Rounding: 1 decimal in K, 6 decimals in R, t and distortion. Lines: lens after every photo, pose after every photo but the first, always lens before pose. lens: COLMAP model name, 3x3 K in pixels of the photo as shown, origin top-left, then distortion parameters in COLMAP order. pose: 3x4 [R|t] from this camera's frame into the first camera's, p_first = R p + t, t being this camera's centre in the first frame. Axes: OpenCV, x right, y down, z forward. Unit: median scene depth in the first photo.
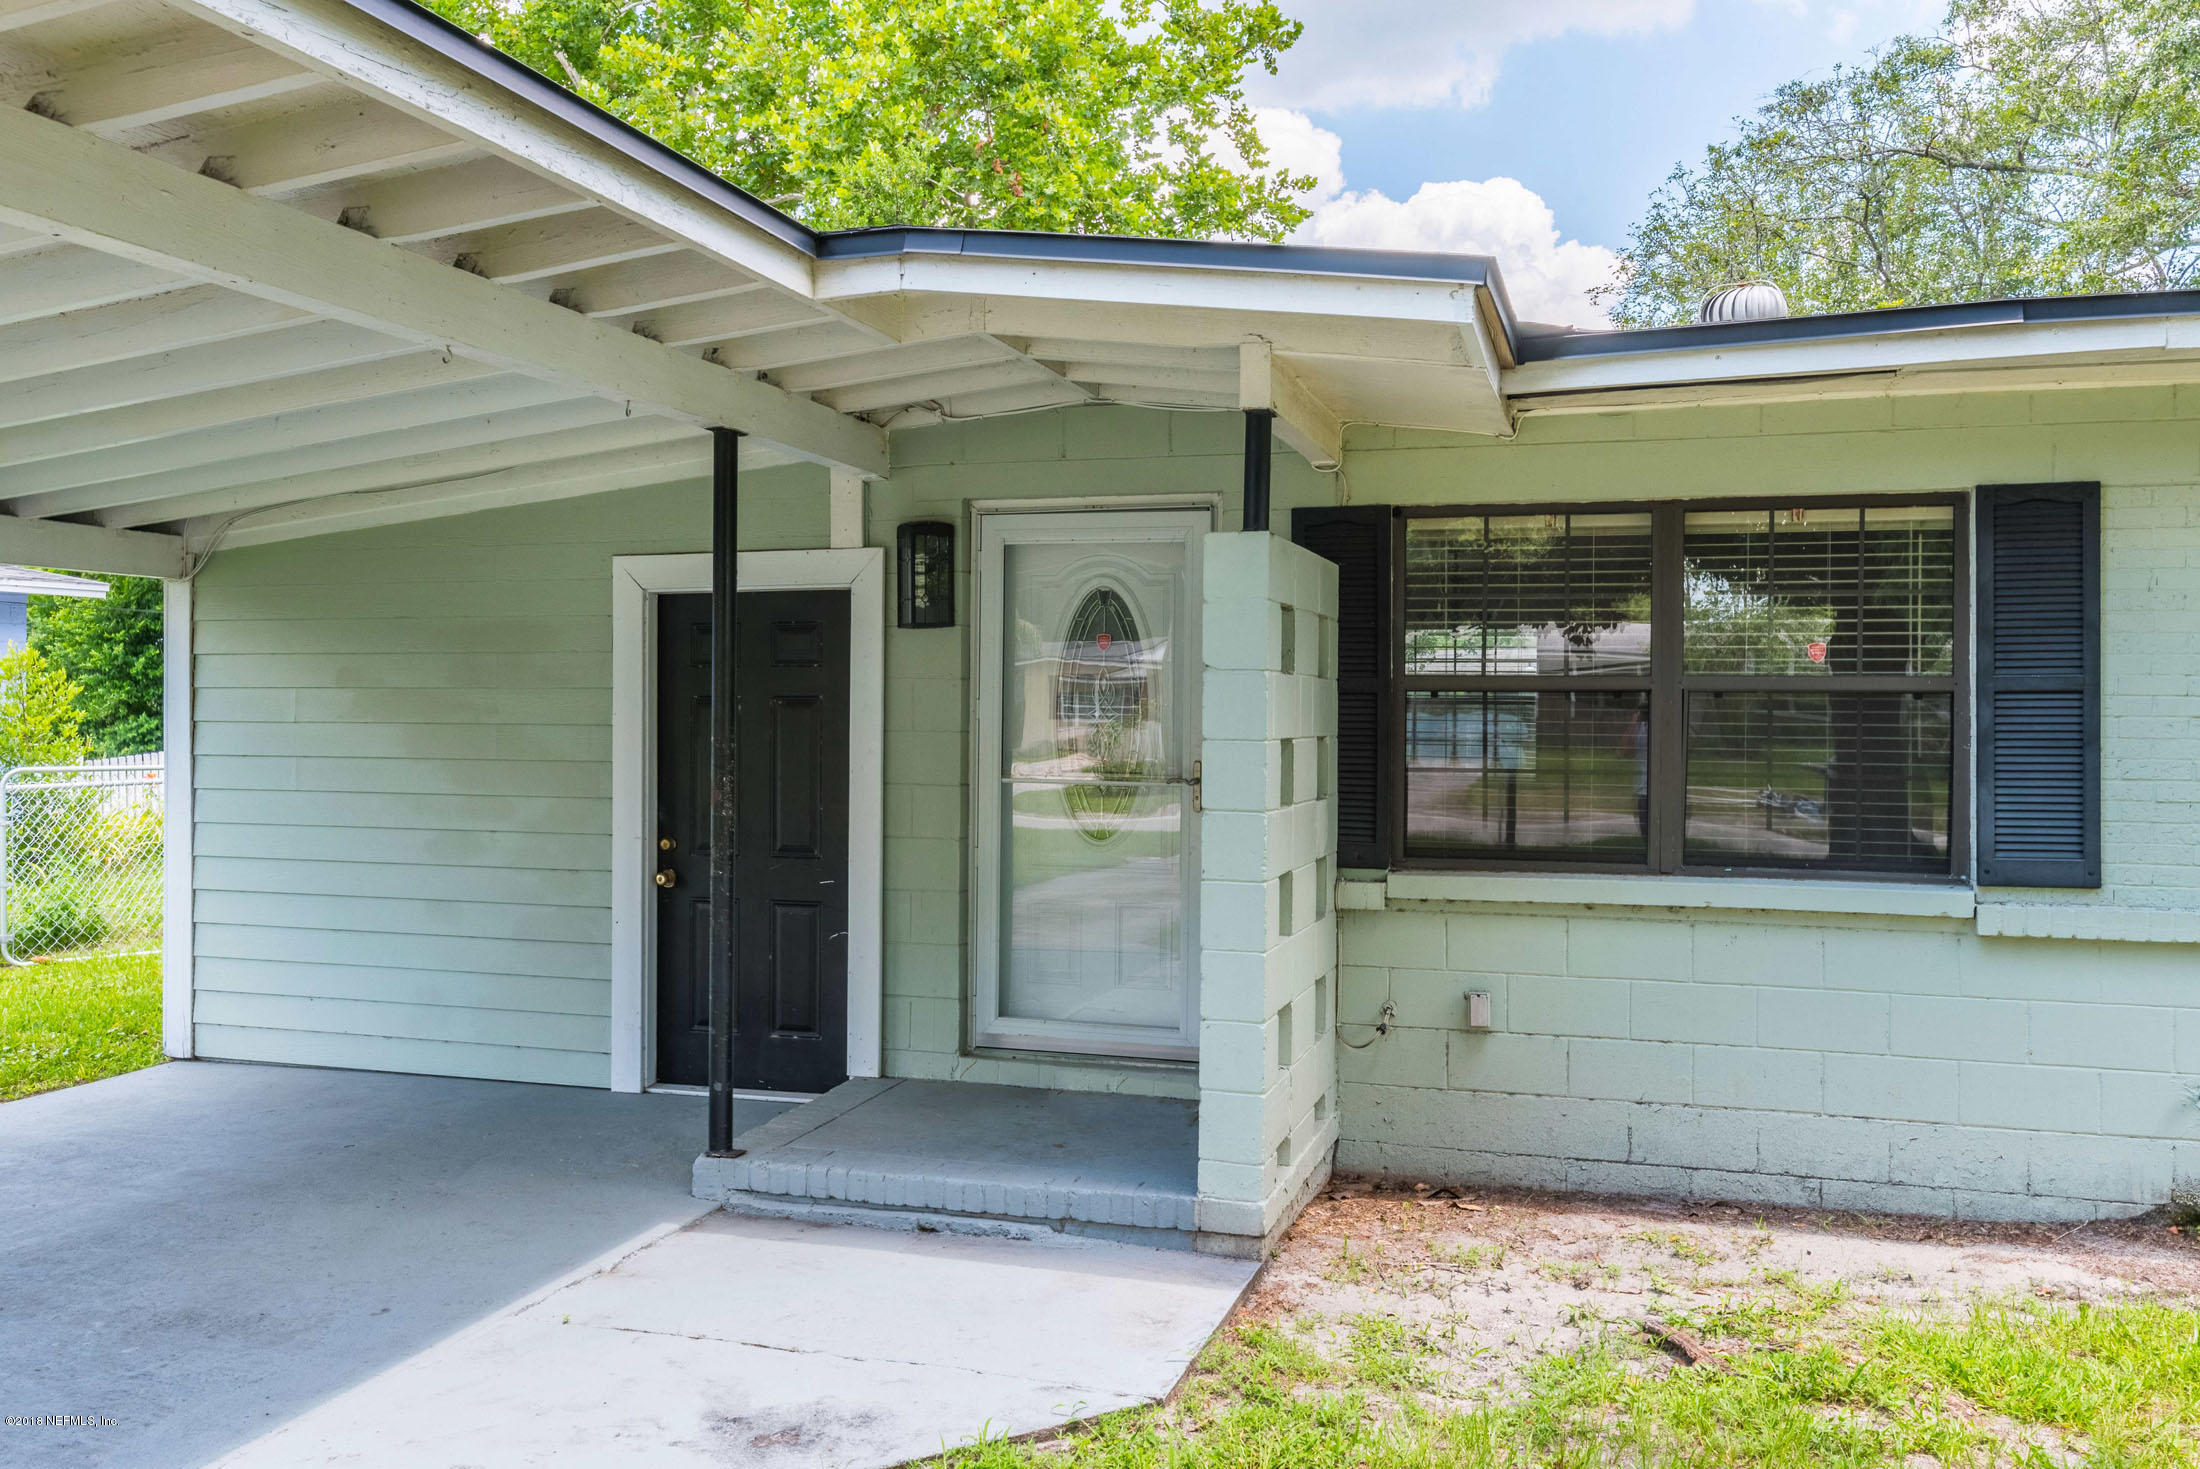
lens RADIAL K [[1701.5, 0, 1164.3], [0, 1701.5, 683.7], [0, 0, 1]] dist [0.004477, 0.003994]
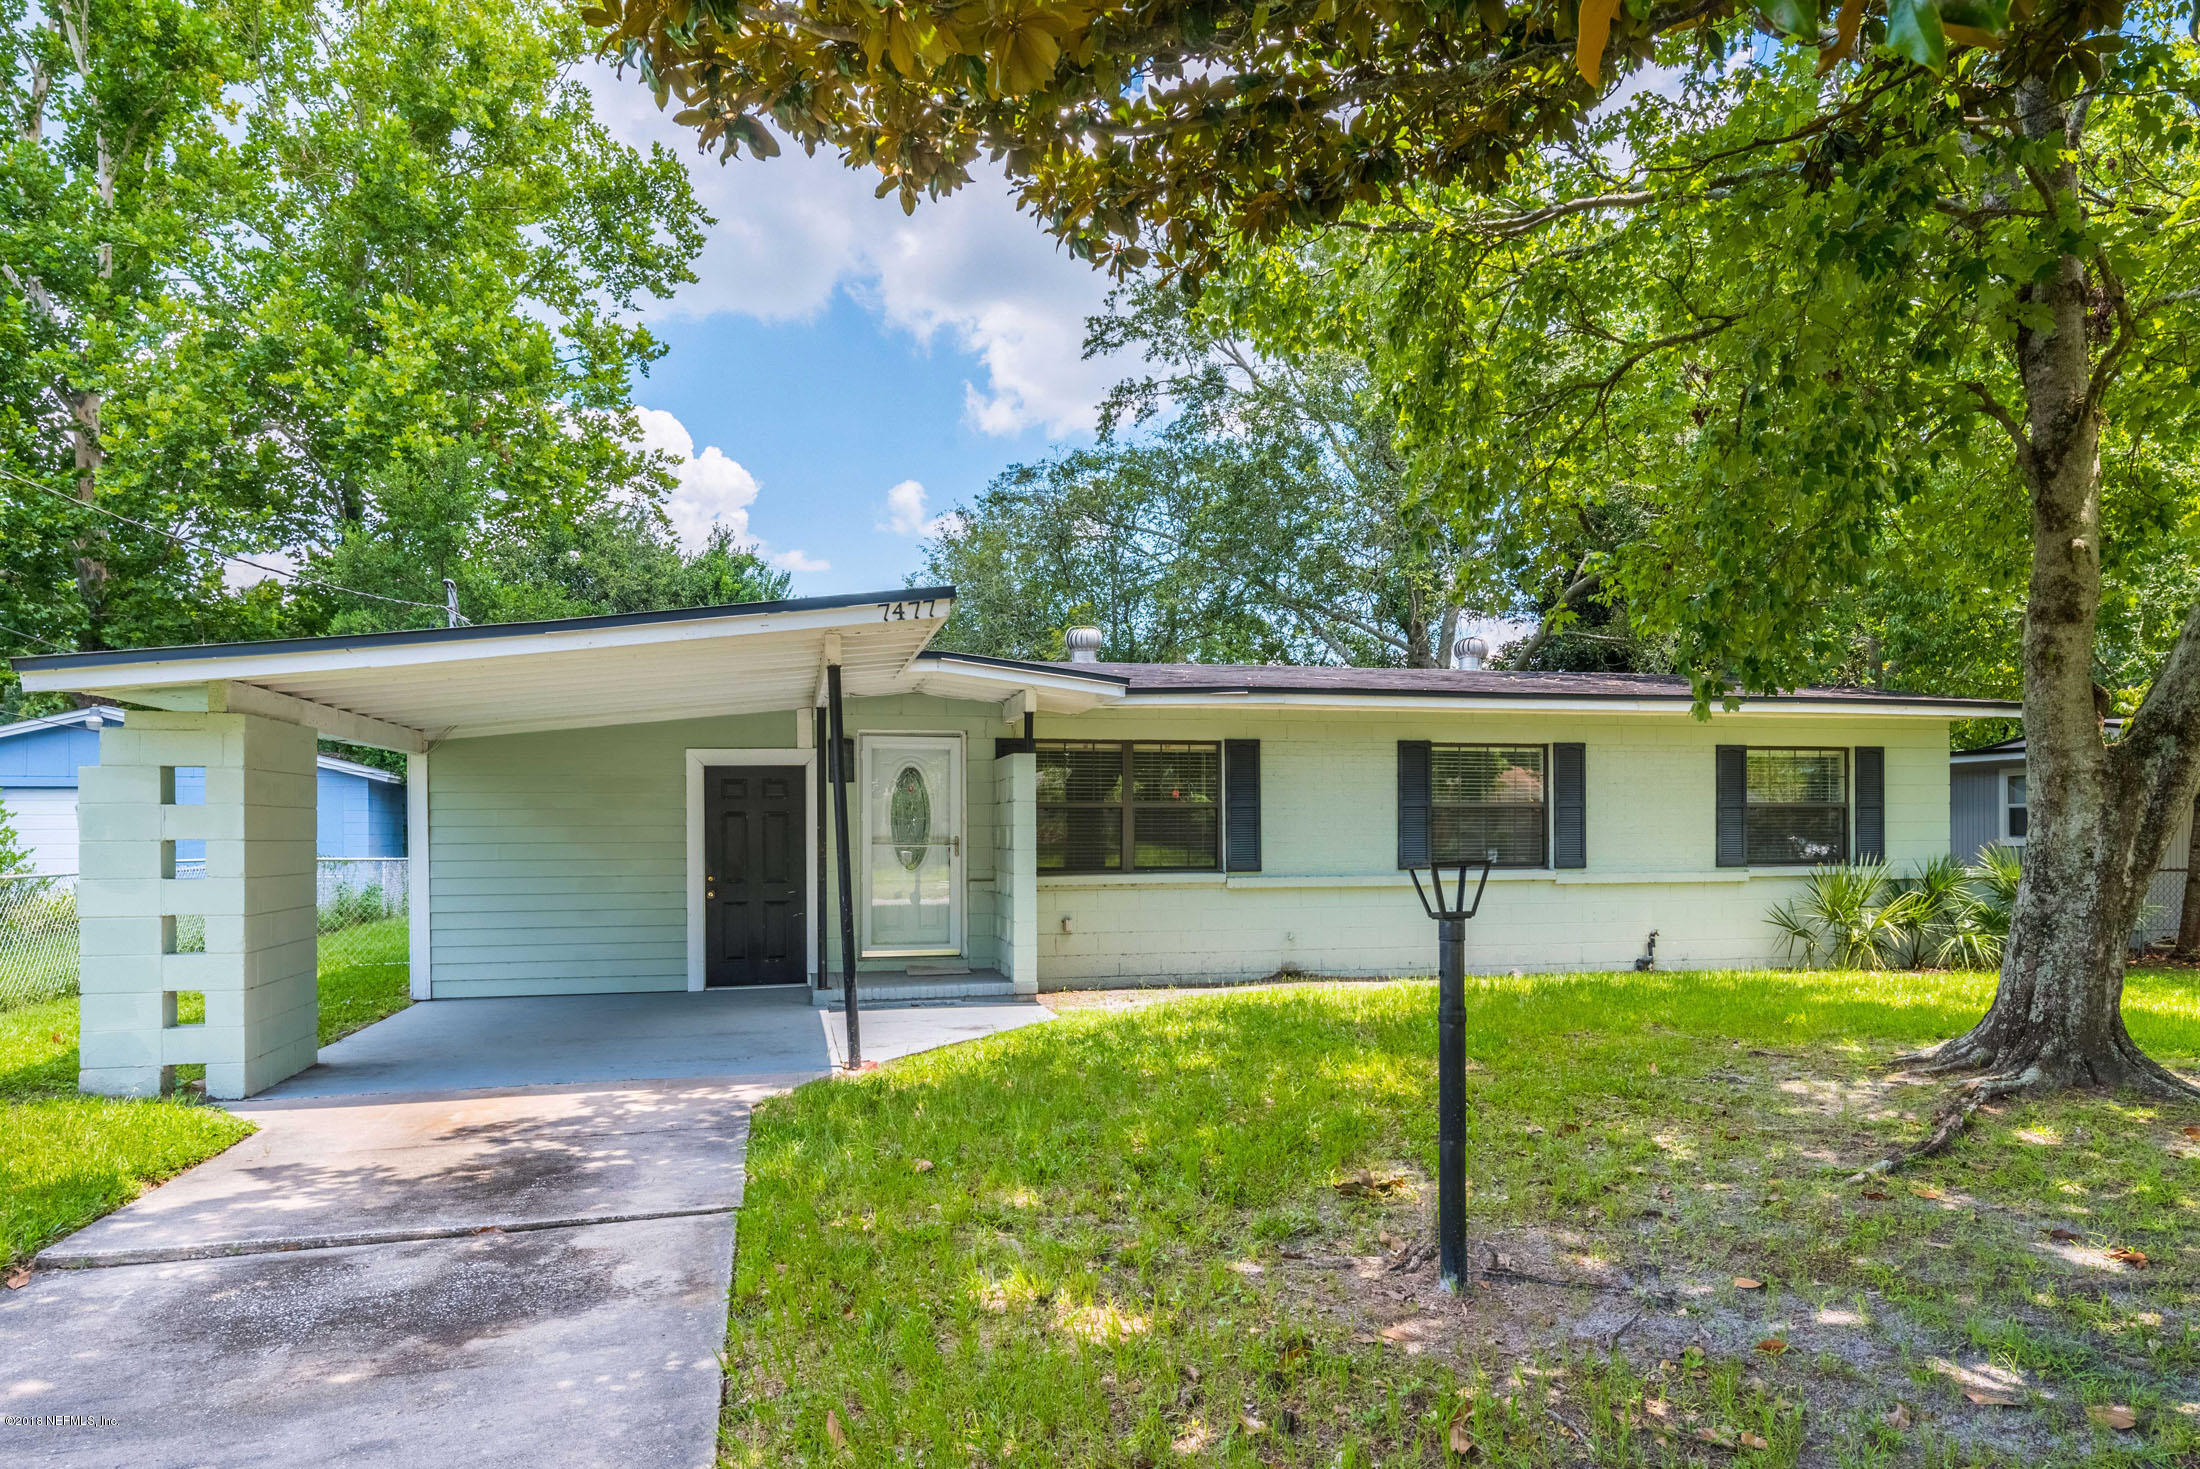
lens RADIAL K [[1451.3, 0, 1059.7], [0, 1451.3, 809.3], [0, 0, 1]] dist [0.036020, 0.000184]
pose [[0.881418, -0.003948, 0.472320, -0.821996], [0.003193, 0.999992, 0.002399, 0.000023], [-0.472326, -0.000606, 0.881424, -0.927420]]
